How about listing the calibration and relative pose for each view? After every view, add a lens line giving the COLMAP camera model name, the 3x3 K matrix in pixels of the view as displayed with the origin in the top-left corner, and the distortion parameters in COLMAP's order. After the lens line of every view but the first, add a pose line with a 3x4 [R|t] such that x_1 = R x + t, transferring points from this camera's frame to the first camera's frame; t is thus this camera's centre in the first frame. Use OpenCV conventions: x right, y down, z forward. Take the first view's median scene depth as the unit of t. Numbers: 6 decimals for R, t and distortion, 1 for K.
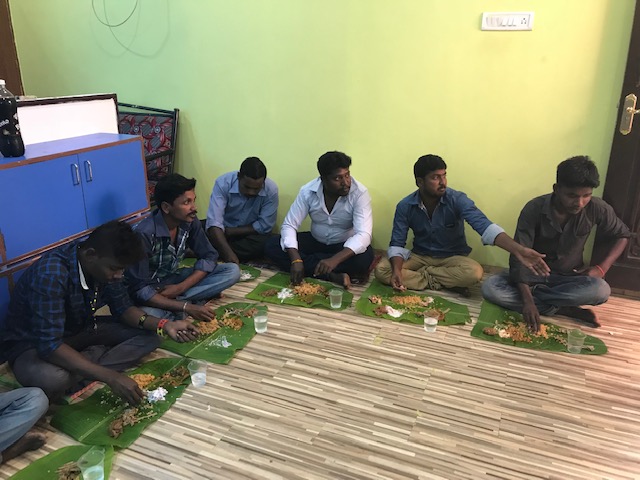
lens RADIAL K [[506.9, 0, 329.8], [0, 506.9, 226.6], [0, 0, 1]] dist [0.043725, -0.033400]
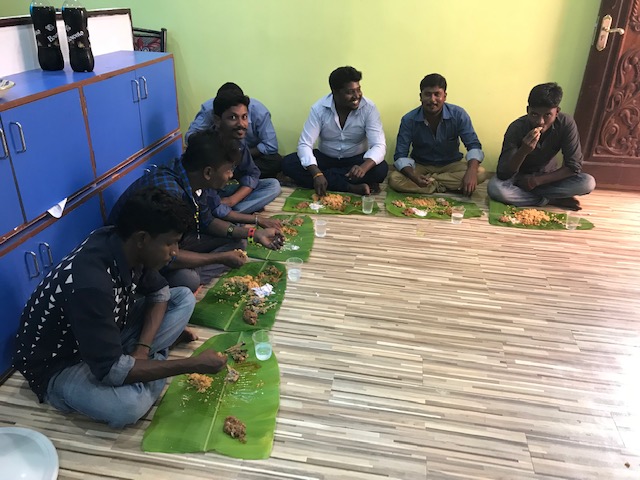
lens RADIAL K [[506.9, 0, 316.3], [0, 506.9, 232.7], [0, 0, 1]] dist [0.043725, -0.033400]
pose [[0.975947, -0.082731, 0.201701, -0.352596], [0.055780, 0.989161, 0.135825, 0.050427], [-0.210752, -0.121307, 0.969984, -0.060695]]
